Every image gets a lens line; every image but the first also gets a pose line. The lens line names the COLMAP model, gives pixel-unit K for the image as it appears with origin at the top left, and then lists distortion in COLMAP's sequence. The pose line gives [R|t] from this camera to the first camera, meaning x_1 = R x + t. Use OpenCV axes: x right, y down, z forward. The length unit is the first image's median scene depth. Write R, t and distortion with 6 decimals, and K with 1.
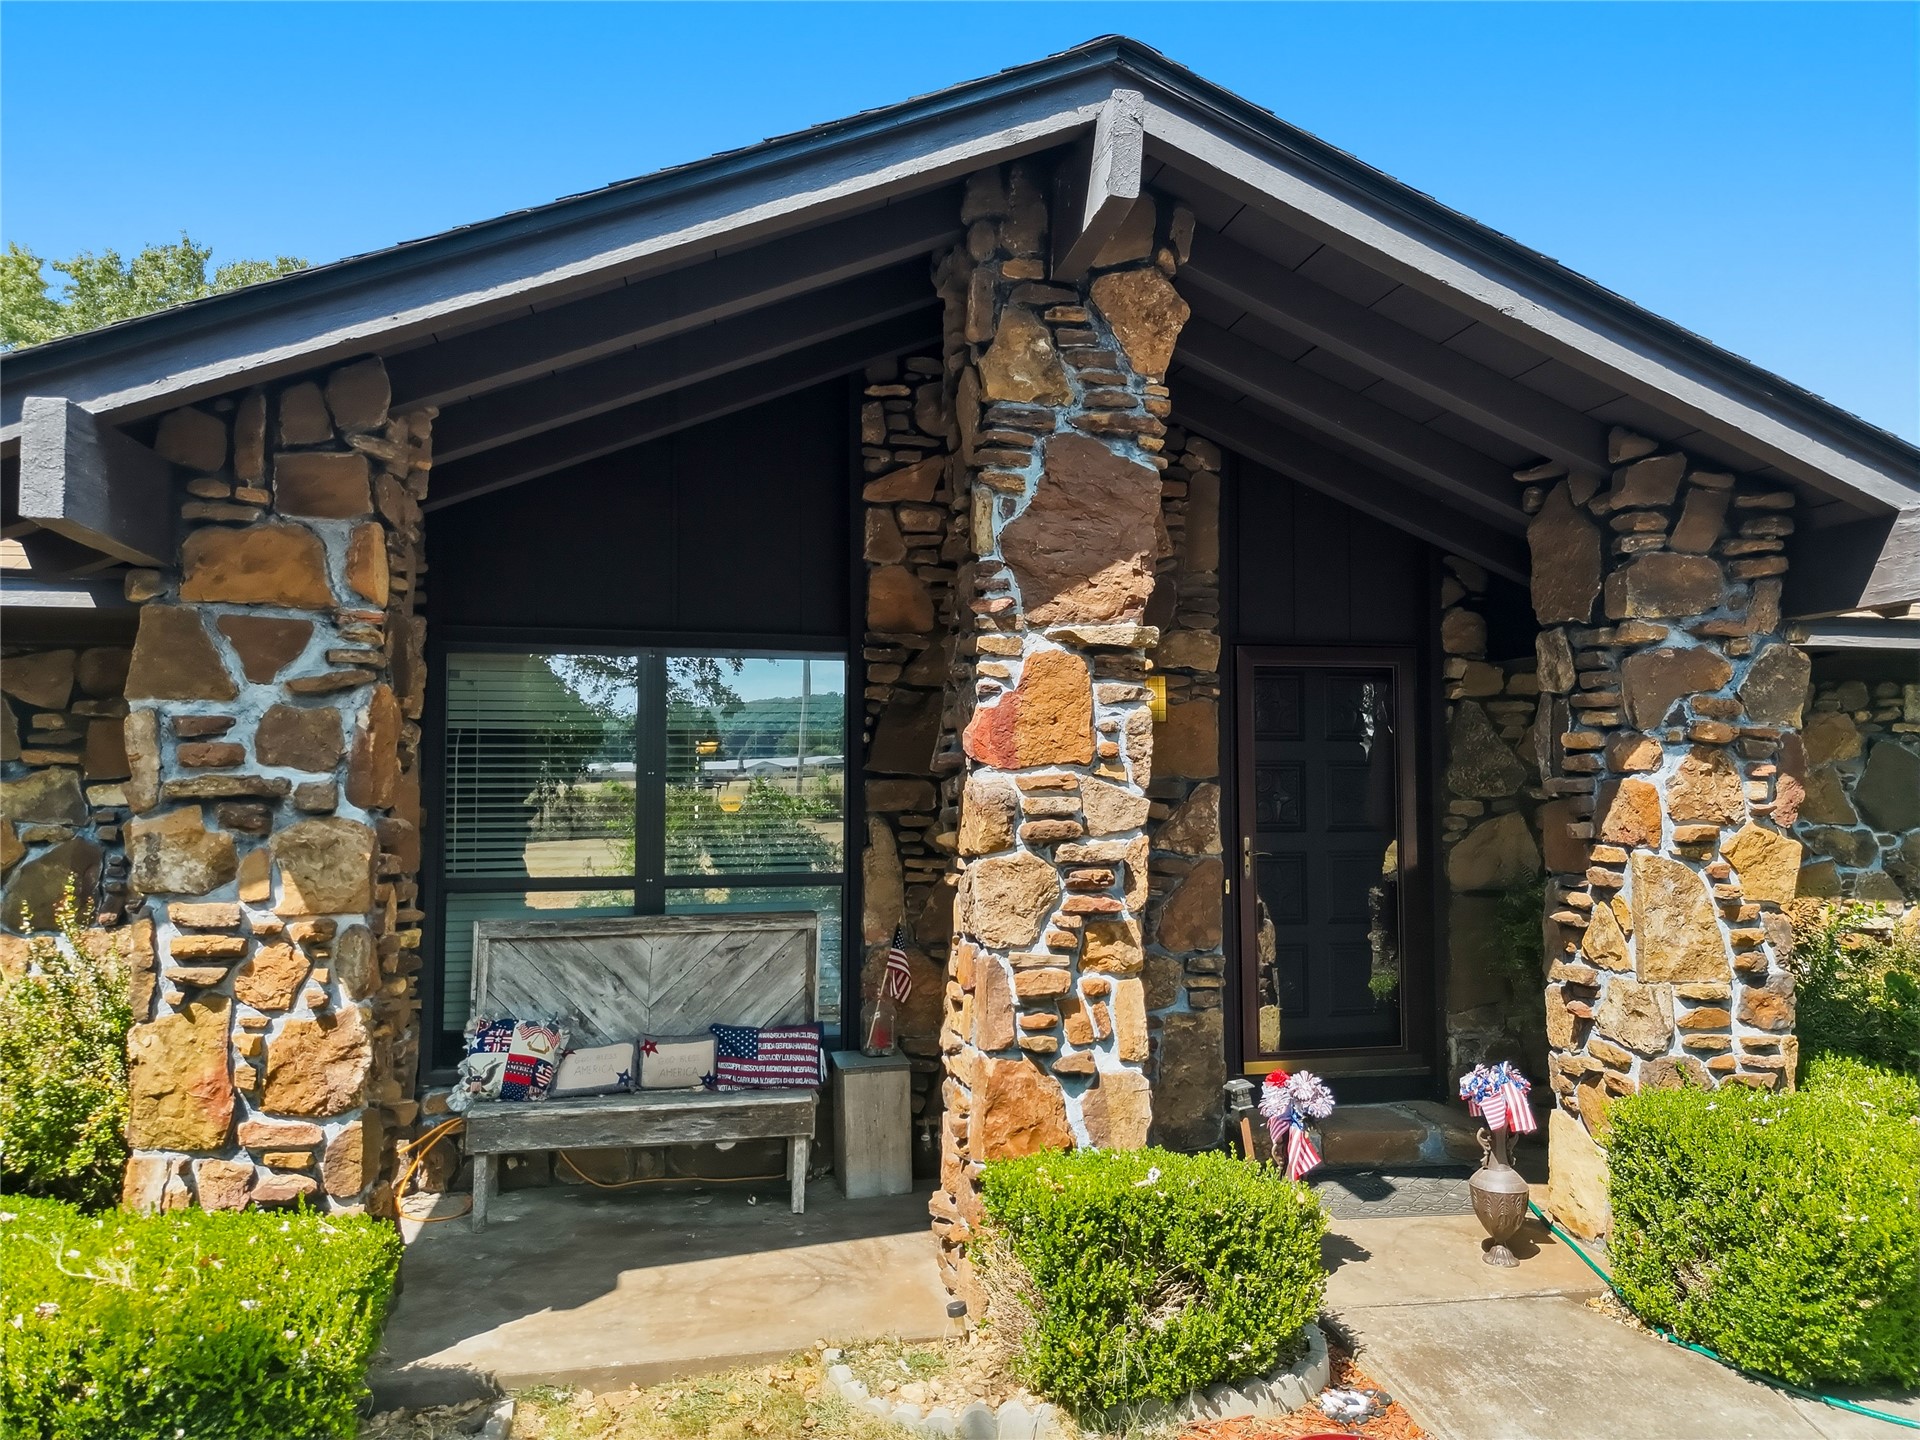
lens RADIAL K [[1352.2, 0, 959.3], [0, 1352.2, 729.2], [0, 0, 1]] dist [0.070153, -0.070216]
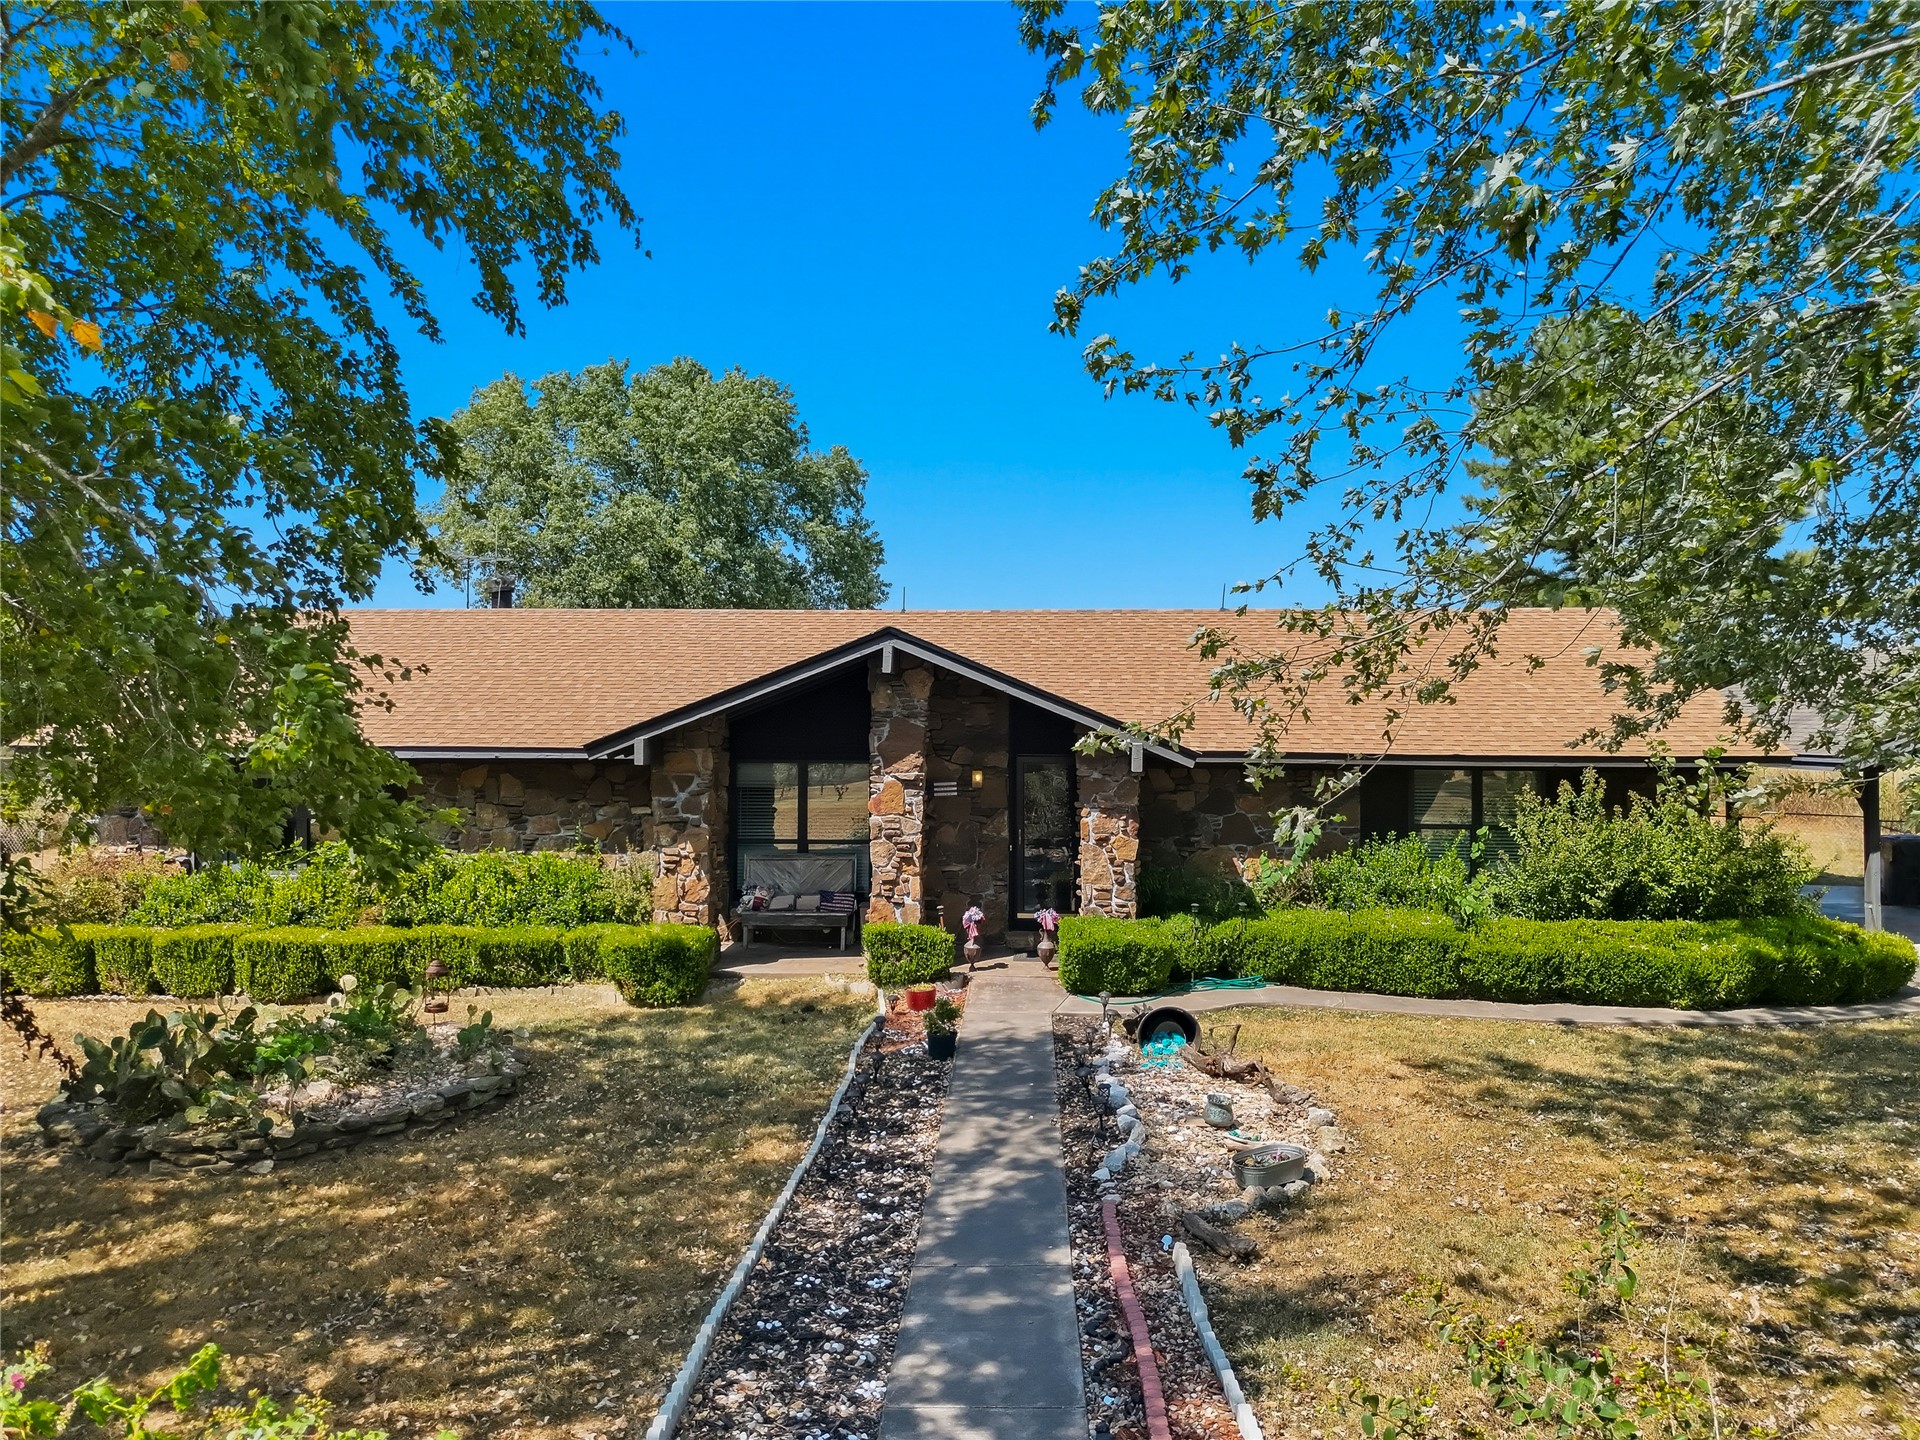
lens RADIAL K [[1328.6, 0, 960.0], [0, 1328.6, 720.0], [0, 0, 1]] dist [0.069302, -0.056211]
pose [[0.969089, 0.004166, -0.246676, 1.061393], [0.006712, 0.999042, 0.043241, -0.354709], [0.246620, -0.043560, 0.968133, -2.199804]]
